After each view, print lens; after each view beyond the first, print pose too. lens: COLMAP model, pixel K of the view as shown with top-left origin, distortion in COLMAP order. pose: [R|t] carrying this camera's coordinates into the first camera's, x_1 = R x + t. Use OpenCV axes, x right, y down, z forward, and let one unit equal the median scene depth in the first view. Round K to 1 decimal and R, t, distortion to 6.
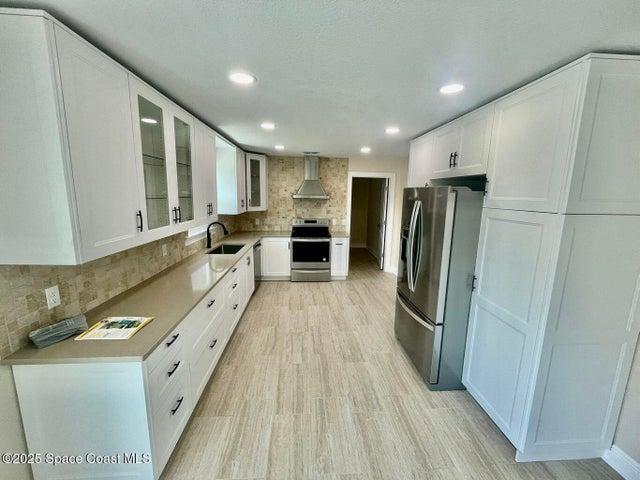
lens RADIAL K [[261.2, 0, 319.9], [0, 261.2, 238.0], [0, 0, 1]] dist [-0.002488, -0.000753]
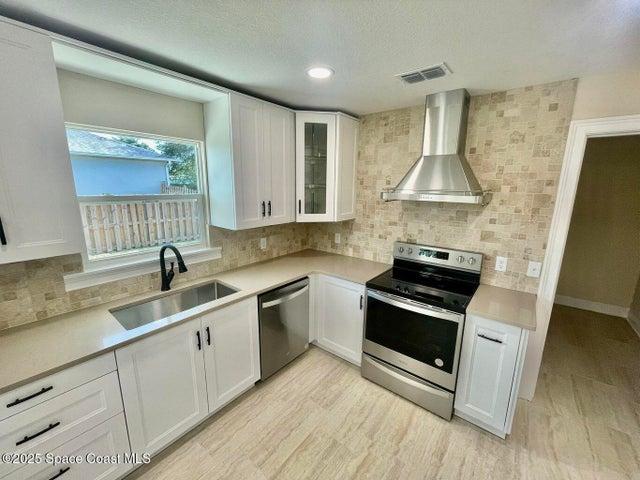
lens RADIAL K [[261.2, 0, 319.9], [0, 261.2, 238.0], [0, 0, 1]] dist [-0.002488, -0.000753]
pose [[0.733857, 0.126001, -0.667516, 0.113778], [-0.111752, 0.991652, 0.064327, -0.096910], [0.670049, 0.027390, 0.741811, 0.557633]]
